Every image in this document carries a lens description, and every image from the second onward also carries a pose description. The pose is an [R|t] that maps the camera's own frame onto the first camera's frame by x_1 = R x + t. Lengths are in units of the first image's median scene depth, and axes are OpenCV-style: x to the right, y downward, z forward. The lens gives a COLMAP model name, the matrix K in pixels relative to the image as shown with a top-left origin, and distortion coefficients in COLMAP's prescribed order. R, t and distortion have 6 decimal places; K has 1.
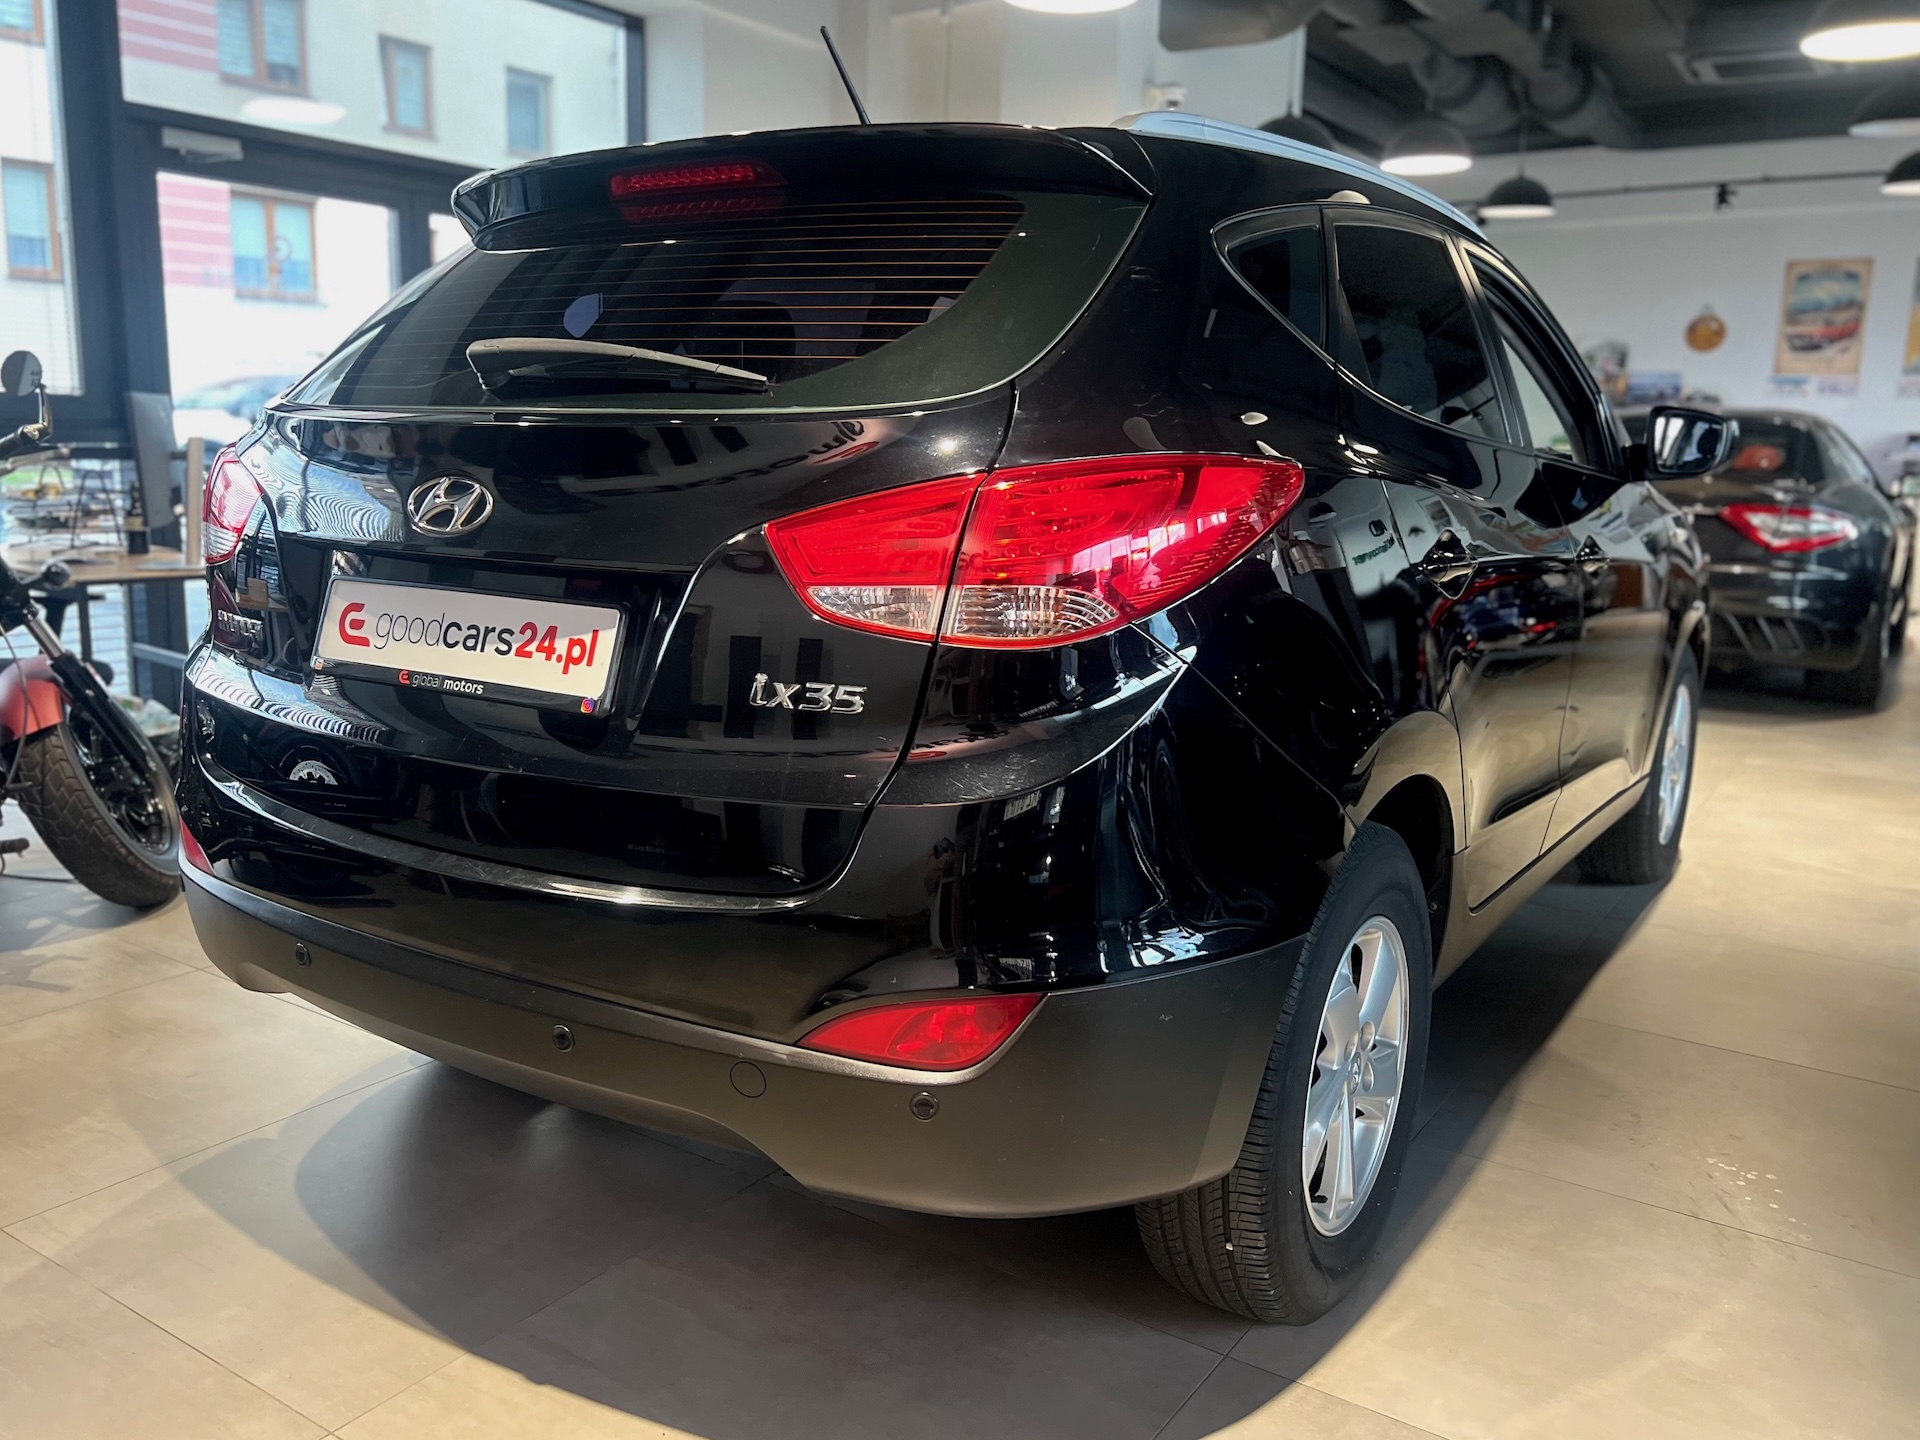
lens RADIAL K [[1502.9, 0, 927.8], [0, 1502.9, 725.2], [0, 0, 1]] dist [0.078043, -0.088957]
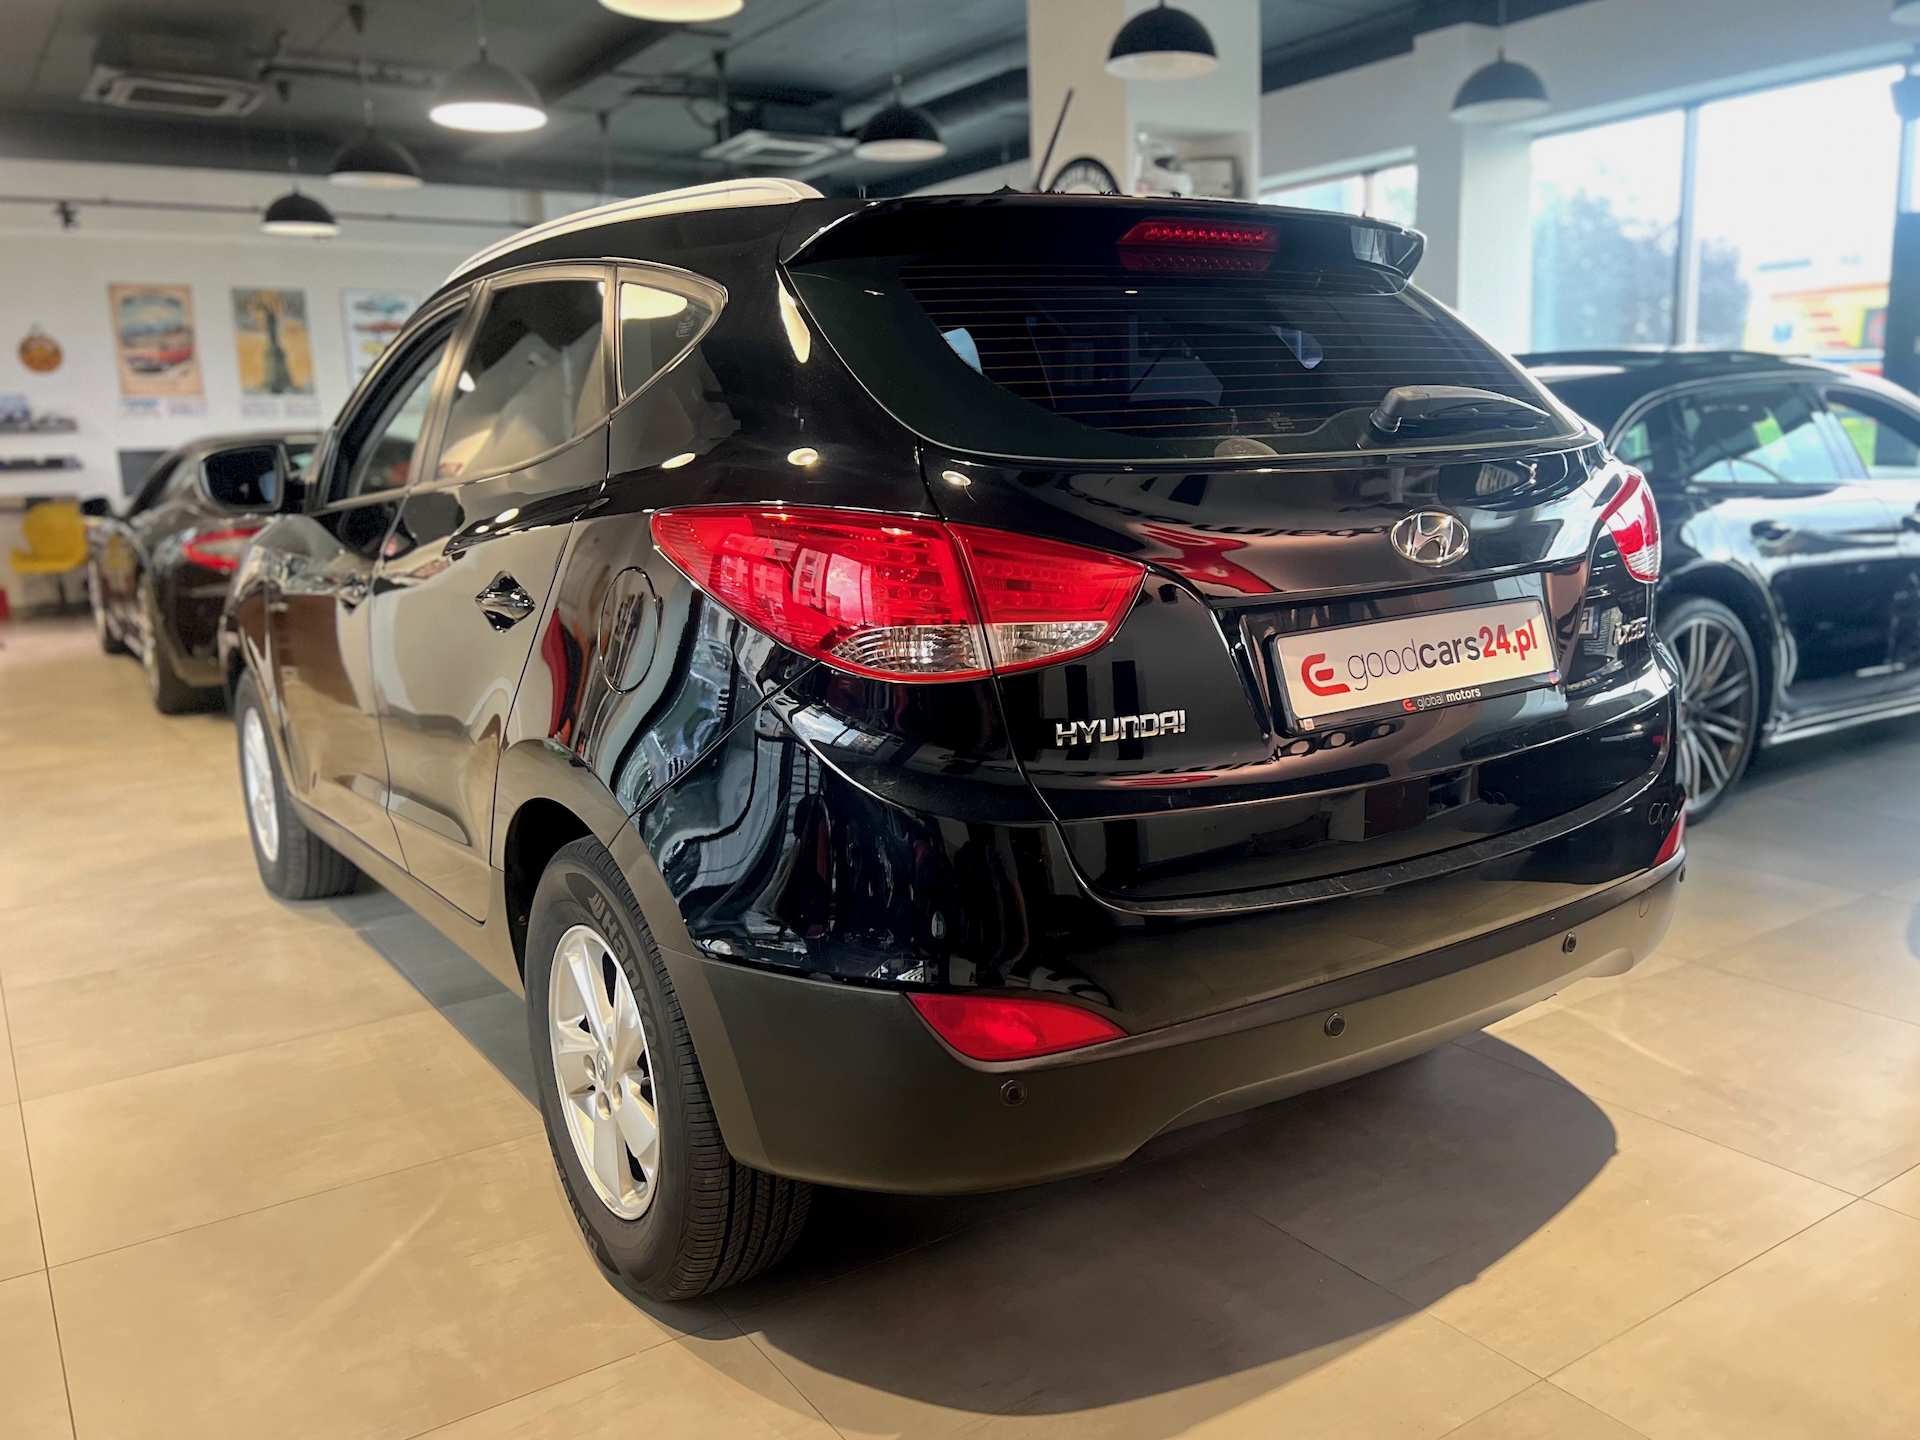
lens RADIAL K [[1522.6, 0, 981.6], [0, 1522.6, 720.7], [0, 0, 1]] dist [0.072110, -0.094185]
pose [[0.362754, -0.200664, 0.910024, -1.208640], [0.214703, 0.968266, 0.127922, -0.187866], [-0.906814, 0.148980, 0.394325, 0.712126]]
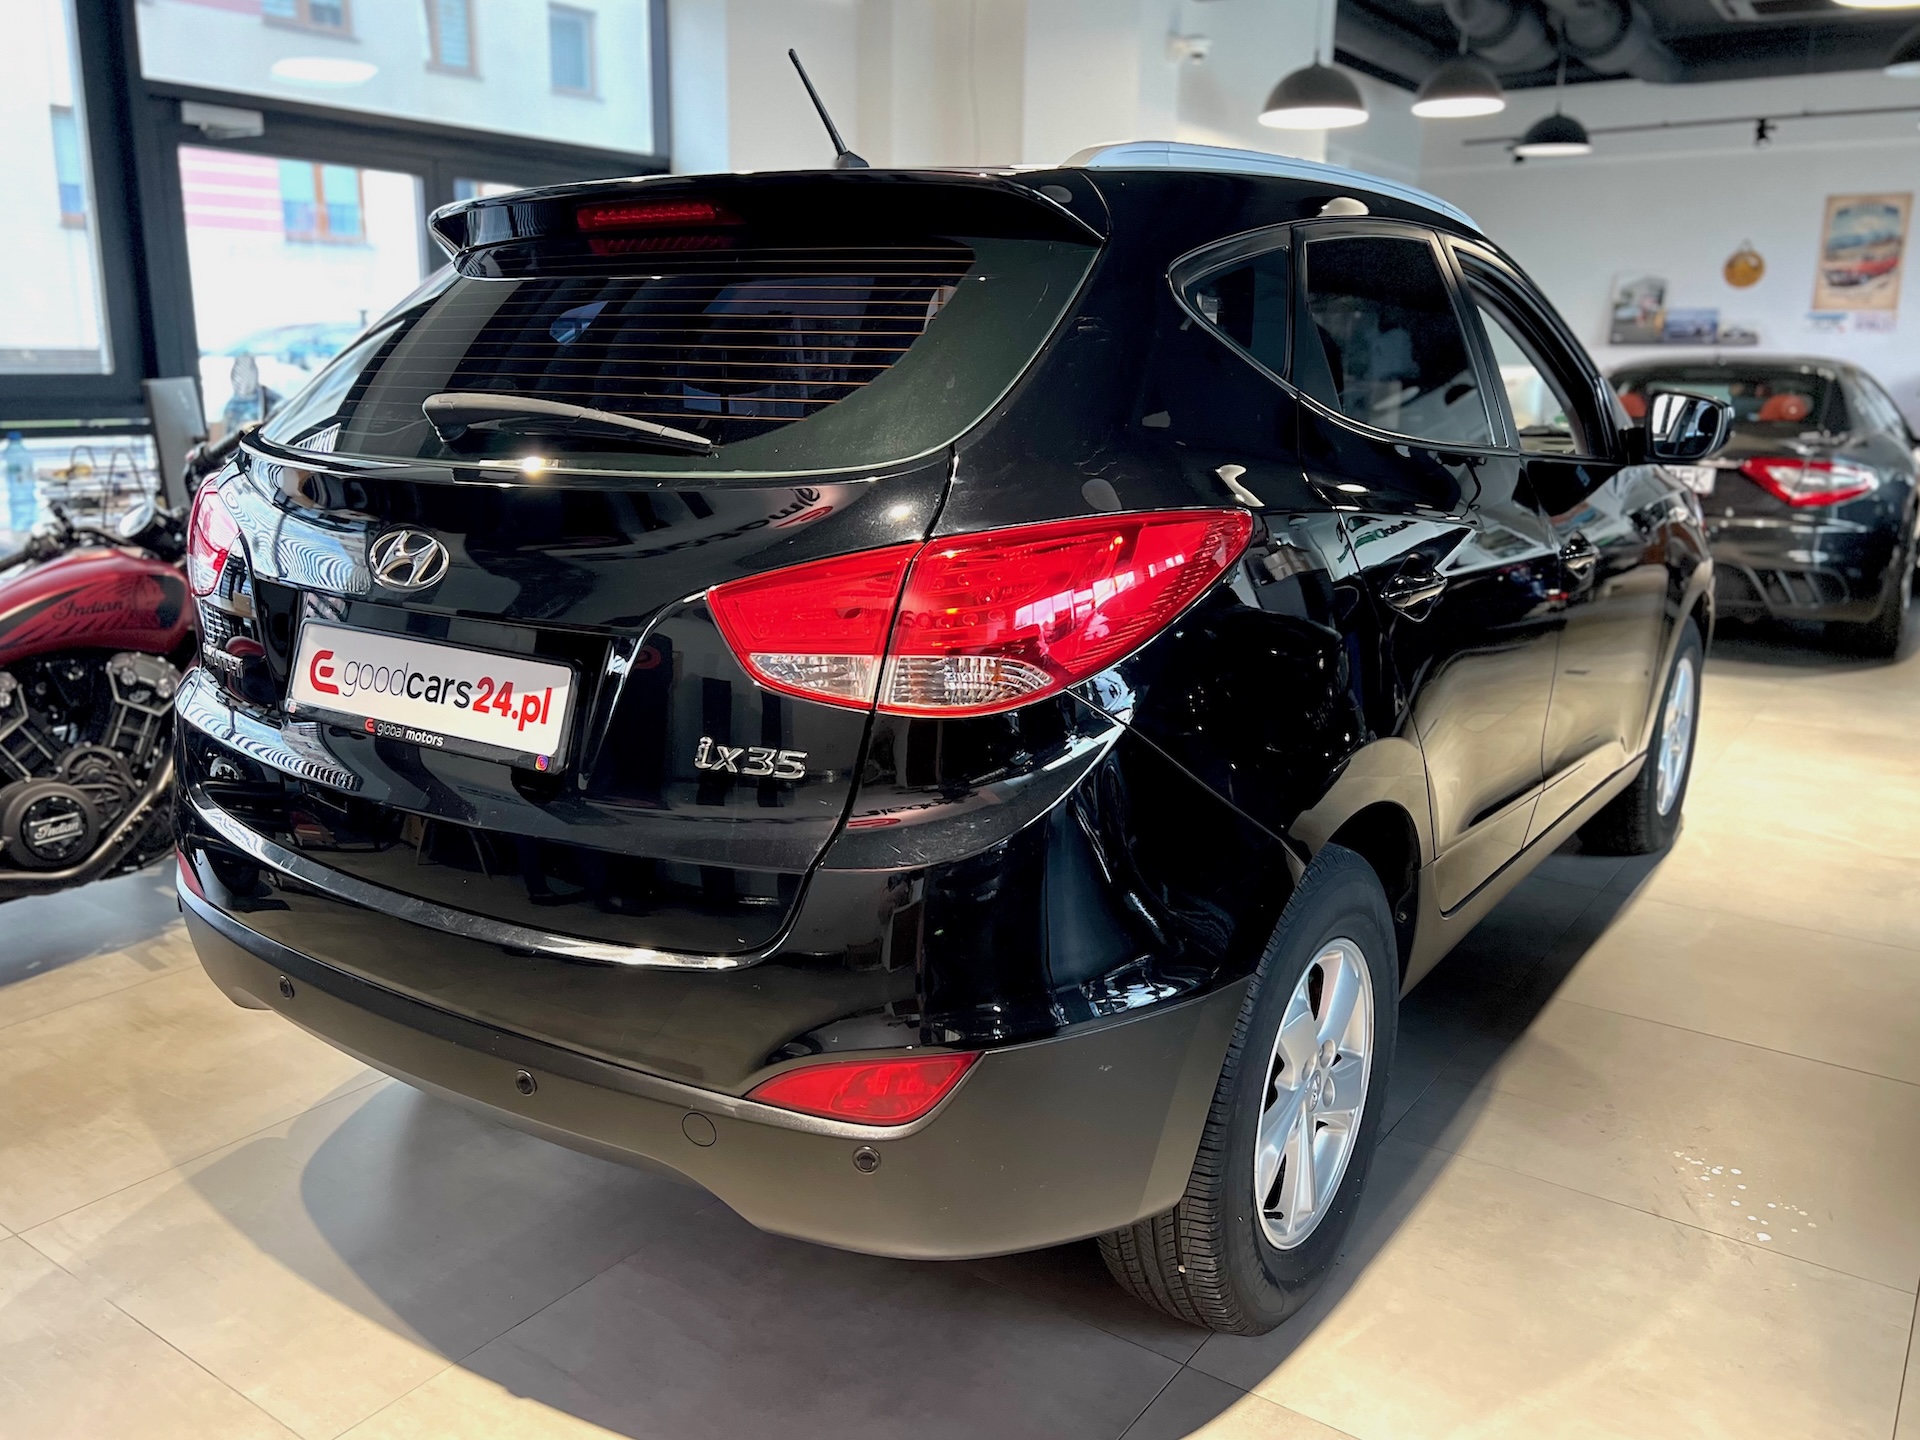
lens RADIAL K [[1472.7, 0, 960.0], [0, 1472.7, 720.0], [0, 0, 1]] dist [0.082760, -0.095694]
pose [[0.999883, -0.005450, -0.014322, 0.055219], [0.006116, 0.998882, 0.046870, -0.066998], [0.014051, -0.046952, 0.998798, 0.003567]]
